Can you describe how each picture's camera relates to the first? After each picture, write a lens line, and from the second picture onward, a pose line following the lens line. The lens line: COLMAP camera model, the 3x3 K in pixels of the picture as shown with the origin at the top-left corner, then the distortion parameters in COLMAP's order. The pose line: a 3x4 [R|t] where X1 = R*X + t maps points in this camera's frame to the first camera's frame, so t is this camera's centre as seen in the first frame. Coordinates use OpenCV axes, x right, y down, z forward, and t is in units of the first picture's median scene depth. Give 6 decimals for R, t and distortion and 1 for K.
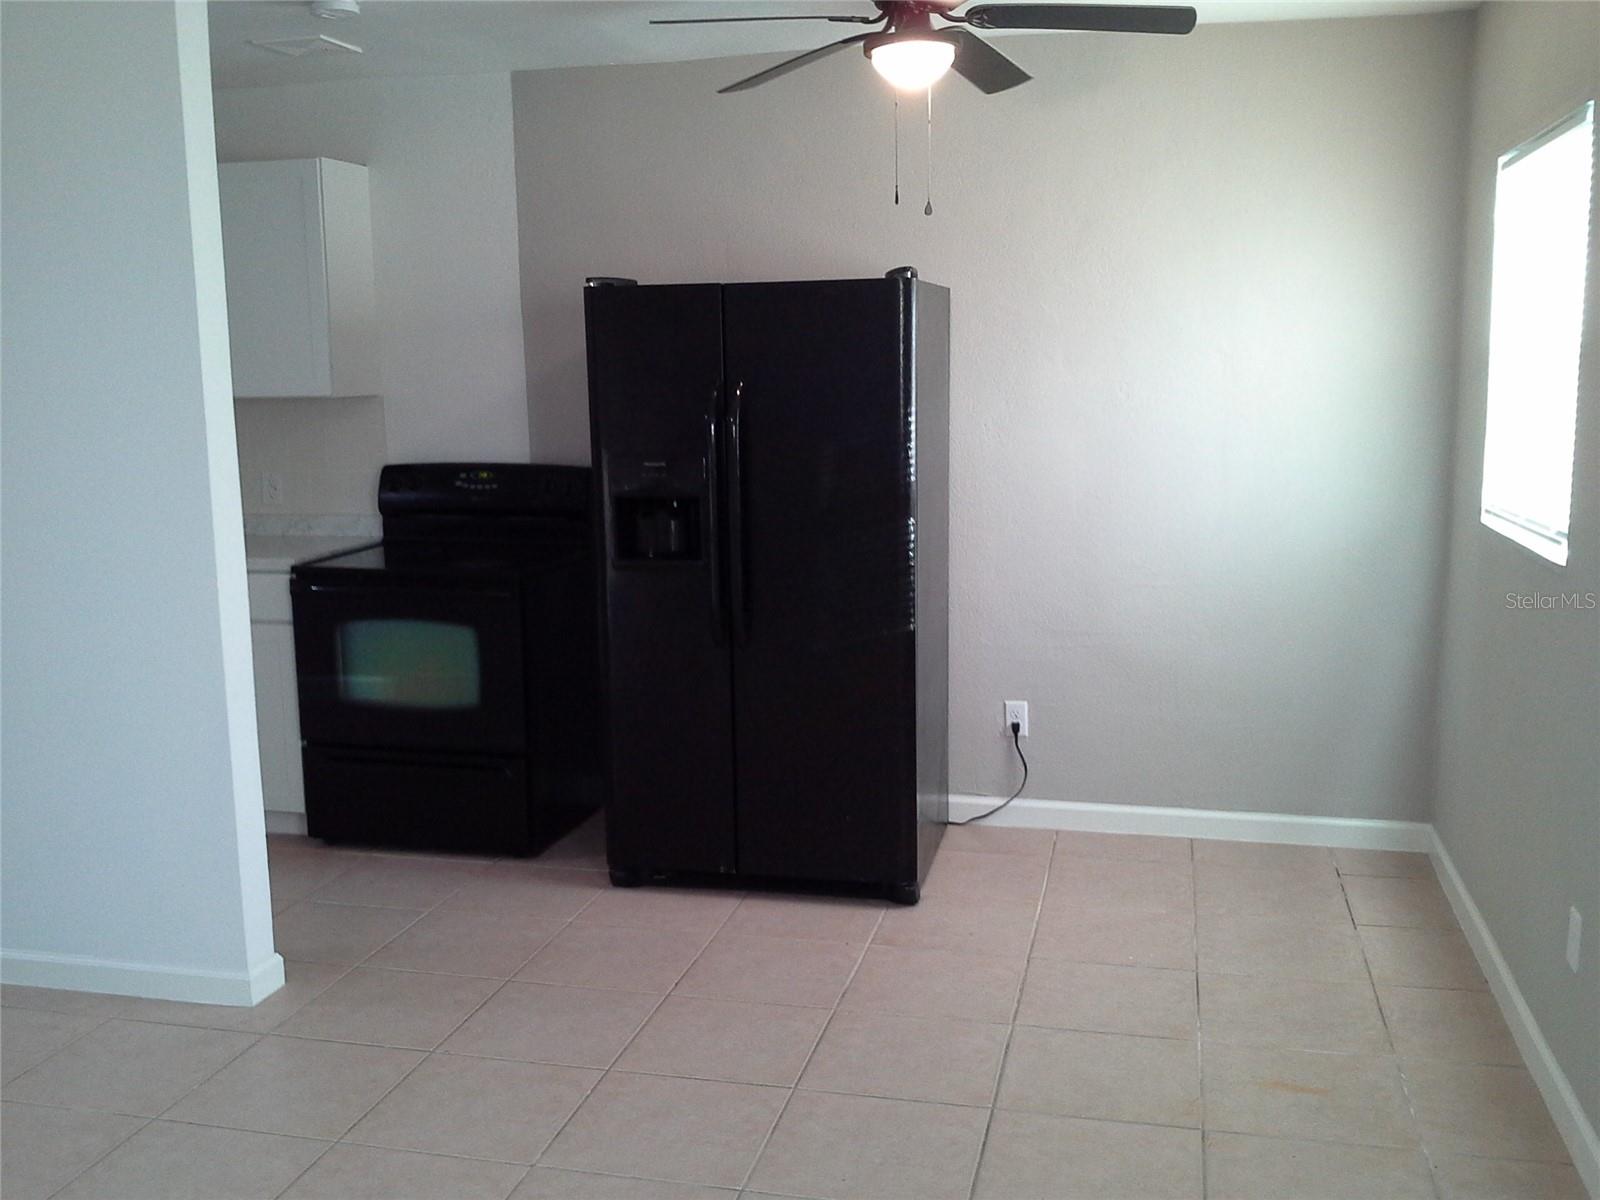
lens RADIAL K [[1537.0, 0, 797.2], [0, 1537.0, 604.4], [0, 0, 1]] dist [0.002817, 0.006017]
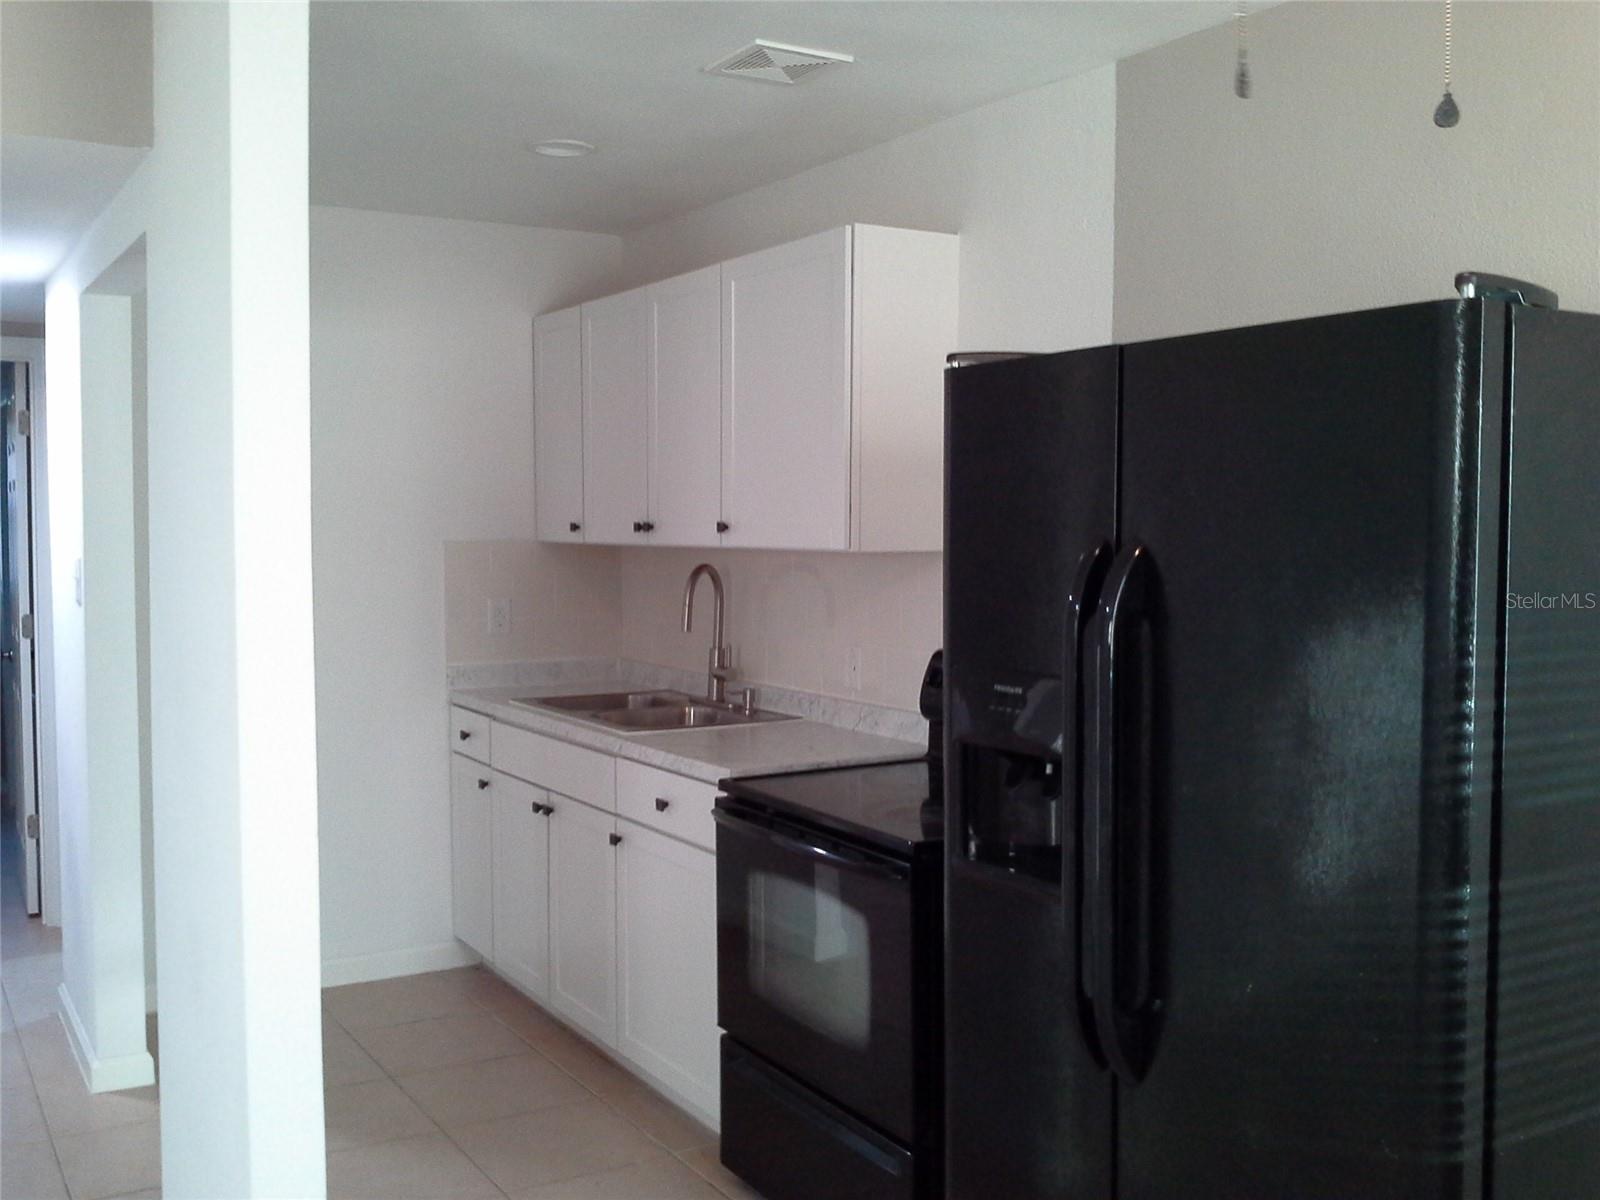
lens RADIAL K [[1536.3, 0, 801.6], [0, 1536.3, 597.8], [0, 0, 1]] dist [0.174004, -0.511287]
pose [[0.712792, 0.049835, -0.699603, 0.195838], [-0.122575, 0.990973, -0.054295, -0.073606], [0.690582, 0.124454, 0.712466, 0.488385]]
